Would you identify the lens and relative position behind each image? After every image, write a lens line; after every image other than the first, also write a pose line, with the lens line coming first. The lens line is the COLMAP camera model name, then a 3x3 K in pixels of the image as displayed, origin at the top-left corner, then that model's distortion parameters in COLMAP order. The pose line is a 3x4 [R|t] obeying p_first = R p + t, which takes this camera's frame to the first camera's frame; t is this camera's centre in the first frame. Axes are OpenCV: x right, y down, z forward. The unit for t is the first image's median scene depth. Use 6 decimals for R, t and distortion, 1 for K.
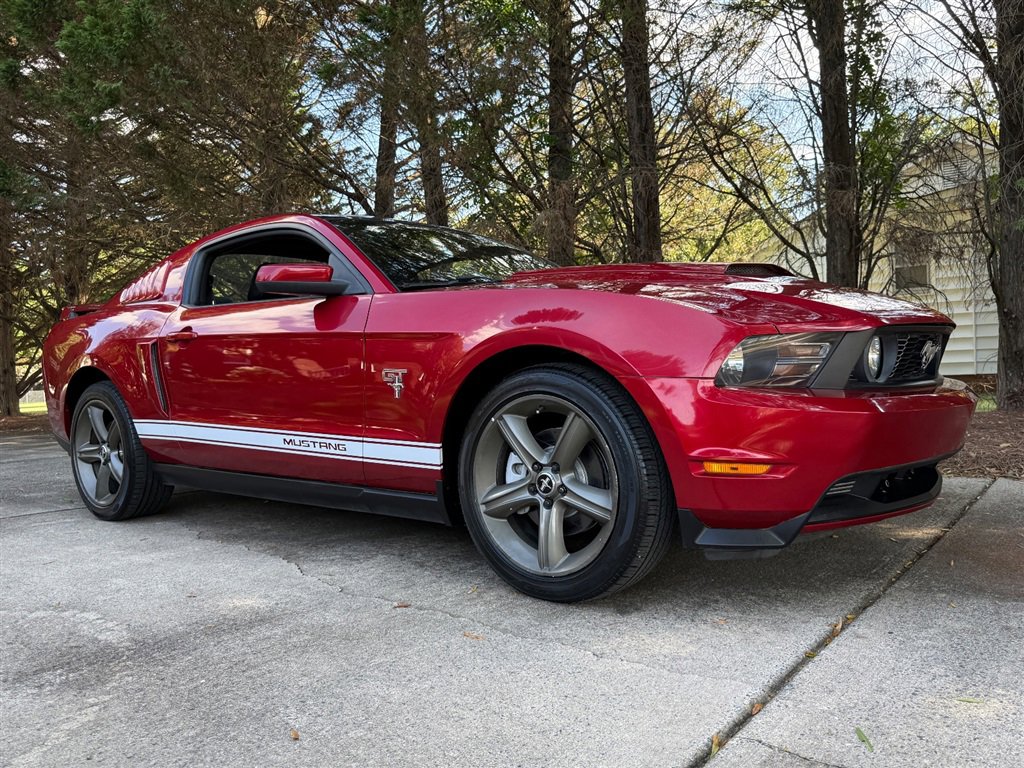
lens RADIAL K [[877.8, 0, 514.3], [0, 877.8, 389.0], [0, 0, 1]] dist [0.083948, -0.136068]
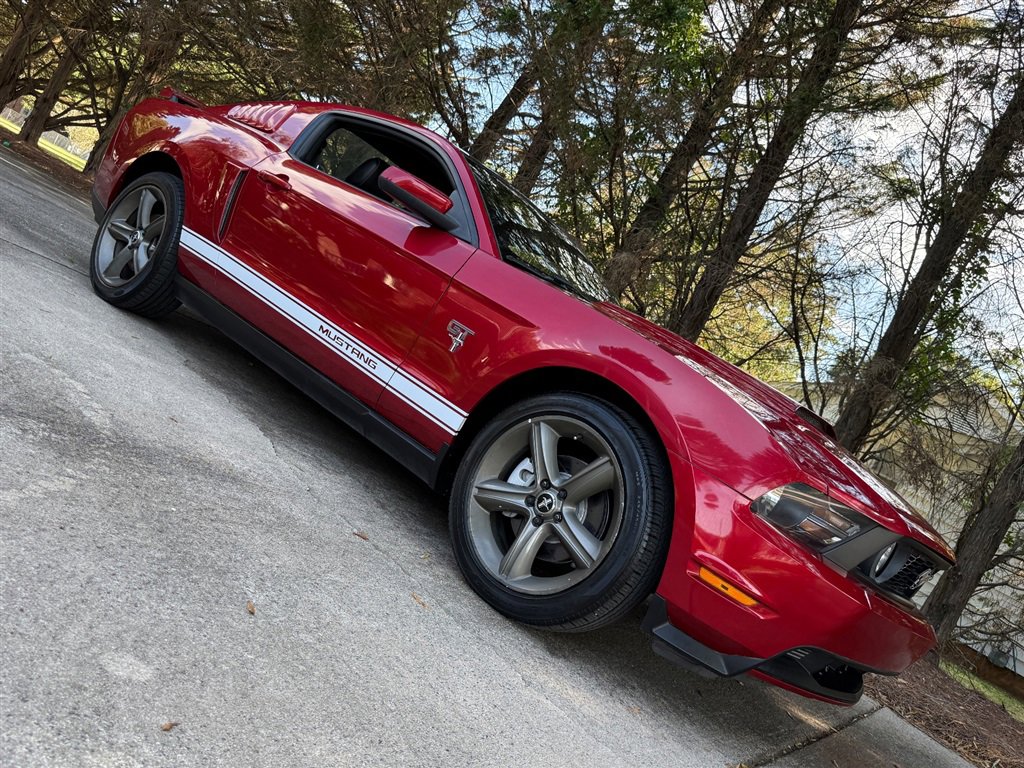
lens RADIAL K [[876.1, 0, 515.9], [0, 876.1, 398.0], [0, 0, 1]] dist [0.099099, -0.173887]
pose [[0.859435, 0.508206, 0.055660, -0.093755], [-0.508695, 0.860926, -0.006072, 0.023064], [-0.051005, -0.023096, 0.998431, -0.001388]]
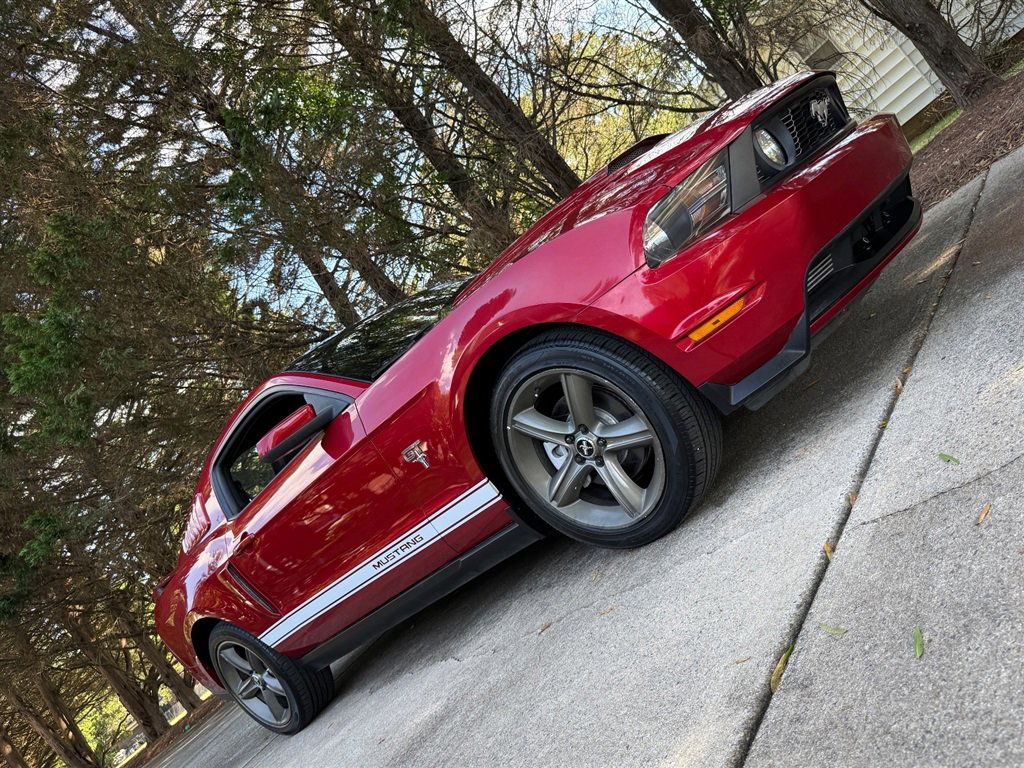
lens RADIAL K [[877.8, 0, 514.3], [0, 877.8, 389.0], [0, 0, 1]] dist [0.083948, -0.136068]
pose [[0.795642, -0.602767, -0.060212, 0.060564], [0.600469, 0.797895, -0.052923, 0.049329], [0.079943, 0.005952, 0.996782, -0.013234]]
